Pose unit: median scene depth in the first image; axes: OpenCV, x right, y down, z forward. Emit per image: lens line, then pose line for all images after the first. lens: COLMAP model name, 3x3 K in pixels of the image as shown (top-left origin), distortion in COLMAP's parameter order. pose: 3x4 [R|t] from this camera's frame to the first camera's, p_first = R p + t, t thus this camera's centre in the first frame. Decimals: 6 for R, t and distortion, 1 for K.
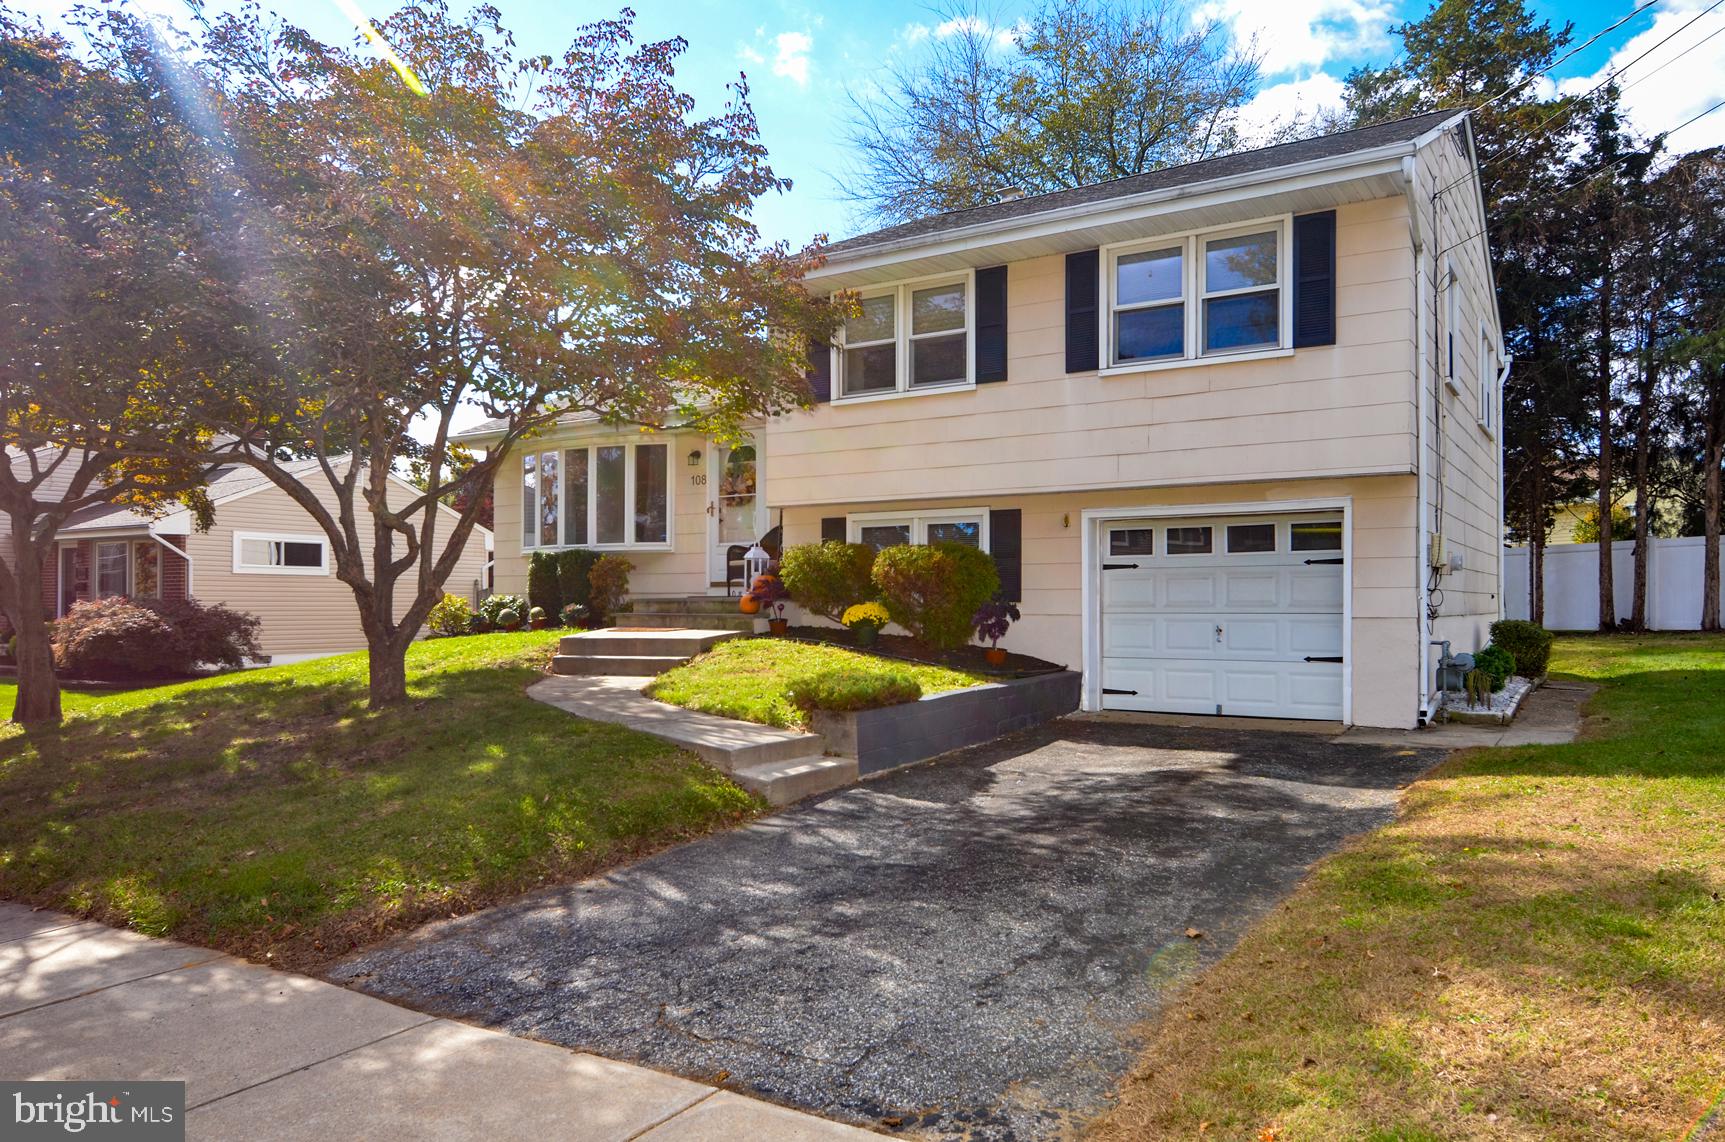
lens RADIAL K [[1115.5, 0, 795.3], [0, 1115.5, 581.4], [0, 0, 1]] dist [0.004205, -0.020086]
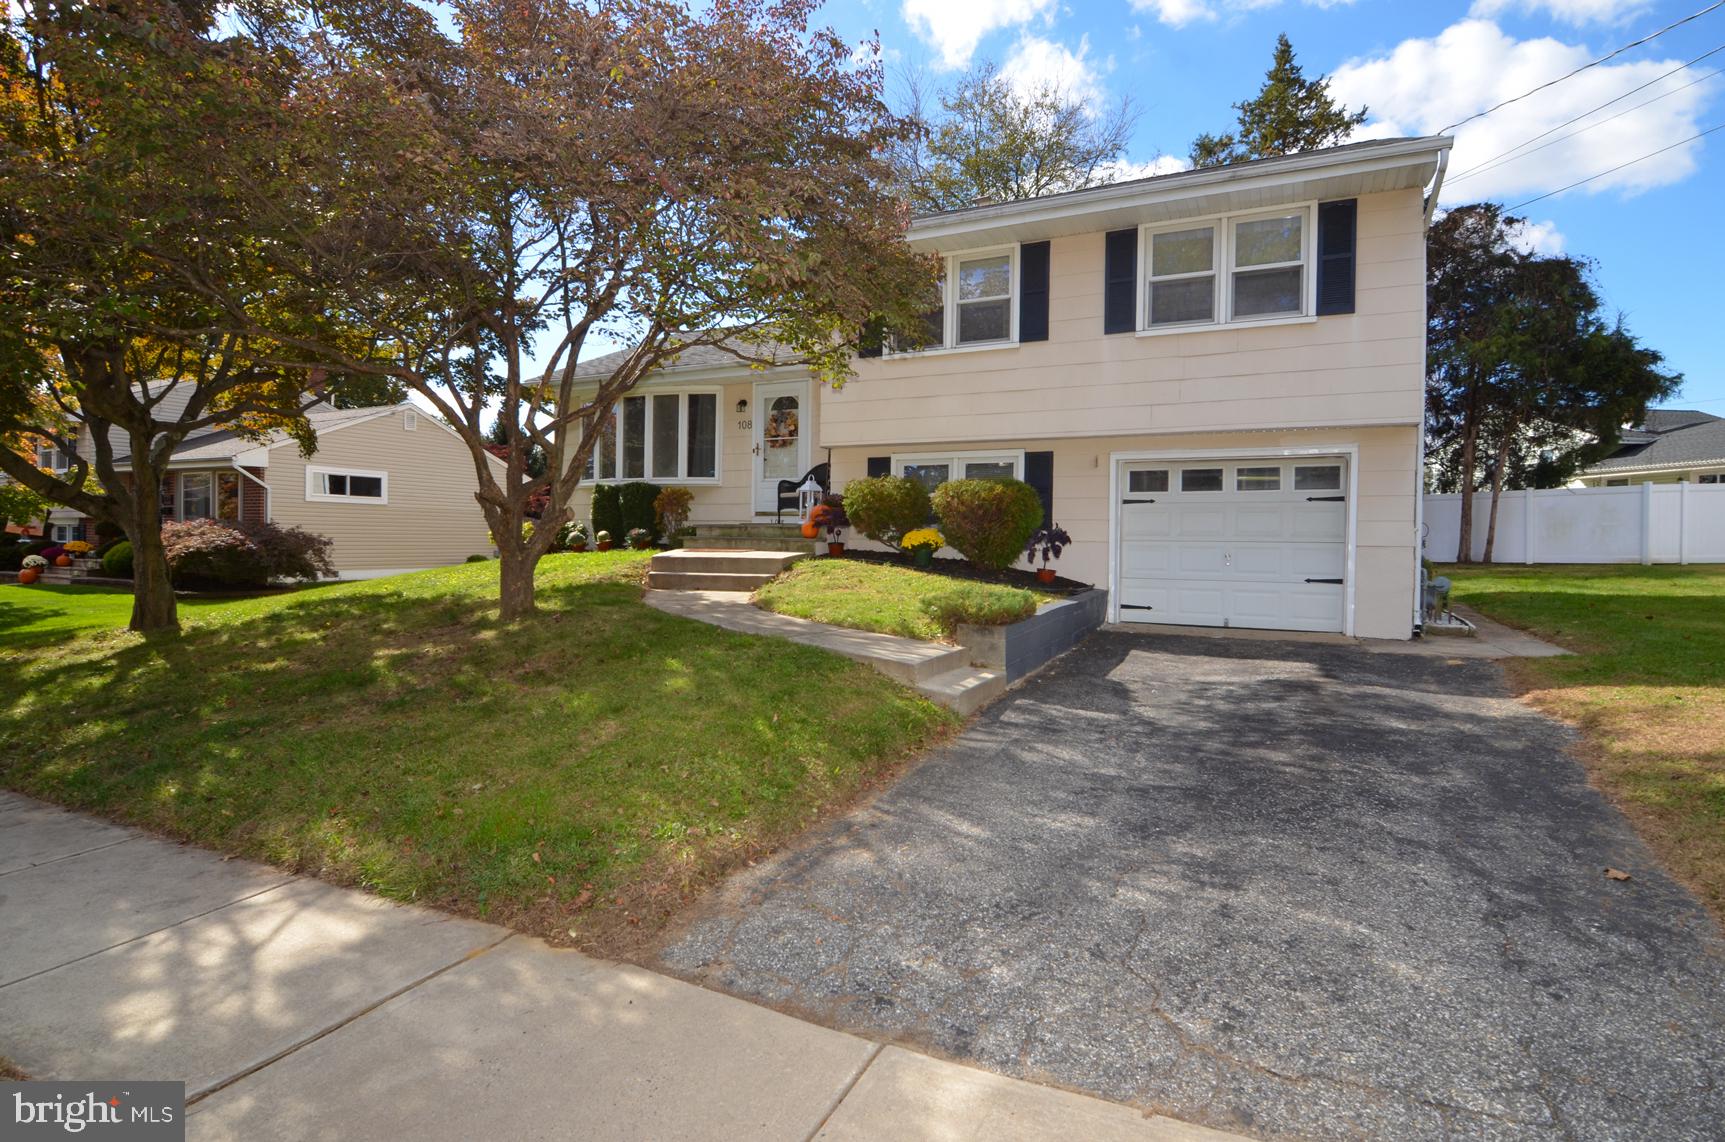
lens RADIAL K [[836.6, 0, 809.7], [0, 836.6, 538.3], [0, 0, 1]] dist [-0.009819, -0.003919]
pose [[0.994518, 0.013768, 0.103654, -0.156131], [-0.015890, 0.999680, 0.019674, 0.014618], [-0.103350, -0.021213, 0.994419, 0.165163]]
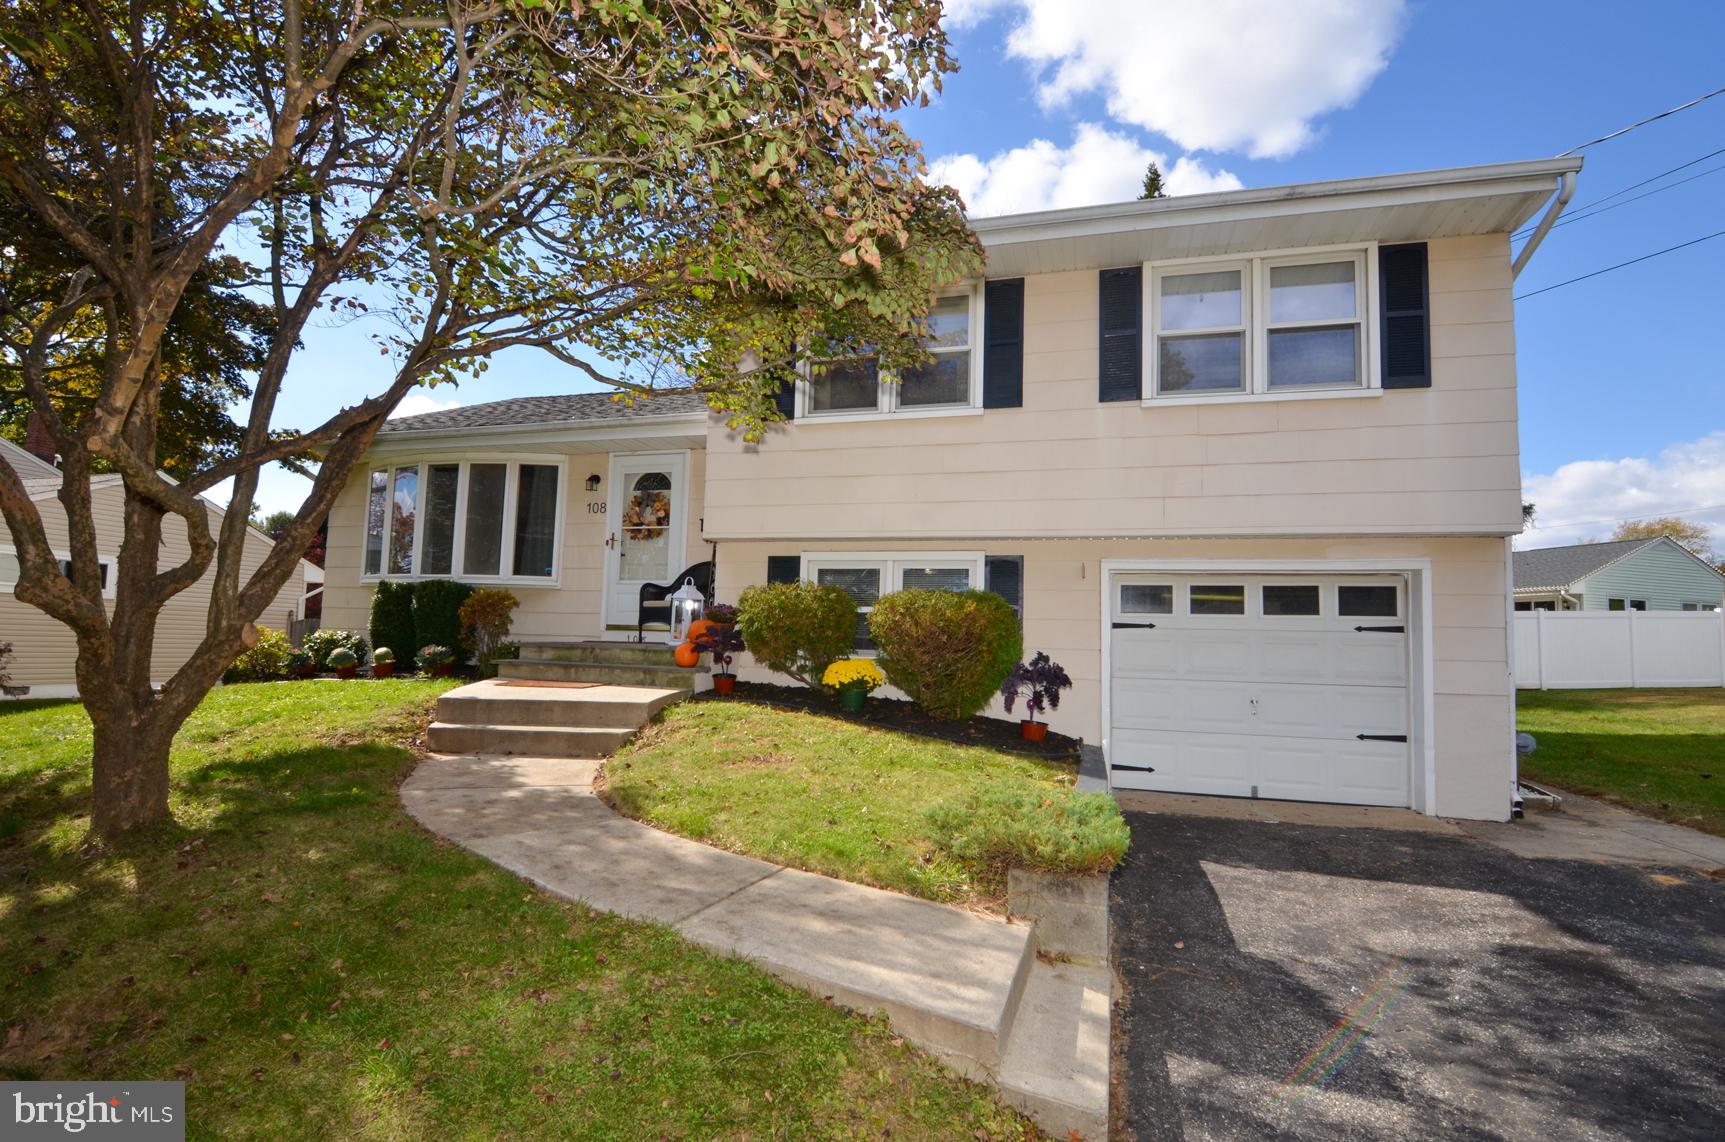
lens RADIAL K [[836.6, 0, 823.9], [0, 836.6, 567.6], [0, 0, 1]] dist [-0.009819, -0.003919]
pose [[0.955253, 0.055347, 0.290566, -0.150192], [-0.034861, 0.996558, -0.075216, -0.000825], [-0.293729, 0.061721, 0.953894, 0.463278]]
